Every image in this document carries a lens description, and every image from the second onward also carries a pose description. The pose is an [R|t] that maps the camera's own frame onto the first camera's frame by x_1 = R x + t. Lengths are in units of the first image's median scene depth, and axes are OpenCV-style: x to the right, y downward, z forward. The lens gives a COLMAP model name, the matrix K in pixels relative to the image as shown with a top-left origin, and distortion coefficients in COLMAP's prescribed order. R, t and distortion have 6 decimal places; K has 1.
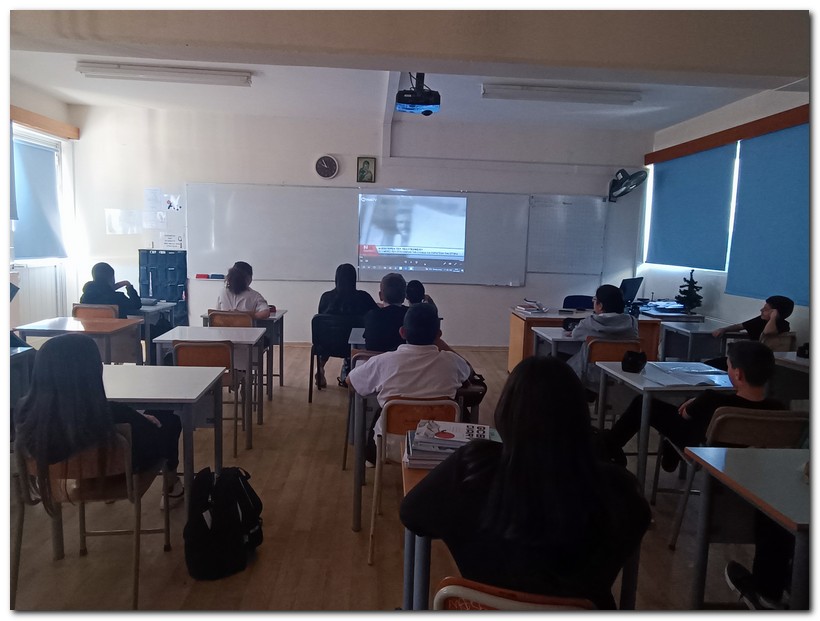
lens RADIAL K [[537.1, 0, 404.7], [0, 537.1, 296.0], [0, 0, 1]] dist [-0.002258, 0.004177]
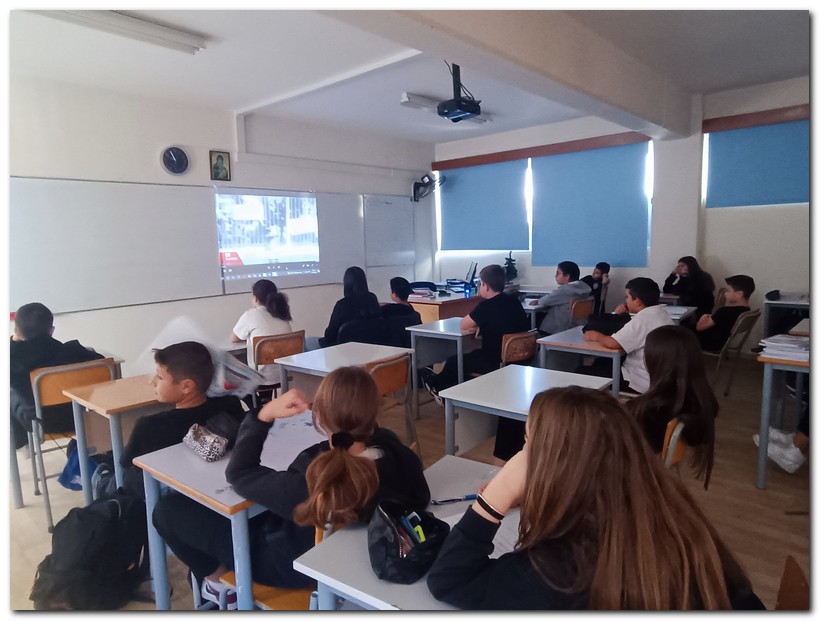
lens RADIAL K [[537.1, 0, 414.6], [0, 537.1, 309.0], [0, 0, 1]] dist [-0.002258, 0.004177]
pose [[0.699368, -0.145467, 0.699802, -0.492719], [0.128638, 0.988701, 0.076961, -0.032719], [-0.703090, 0.036197, 0.710179, 0.171981]]
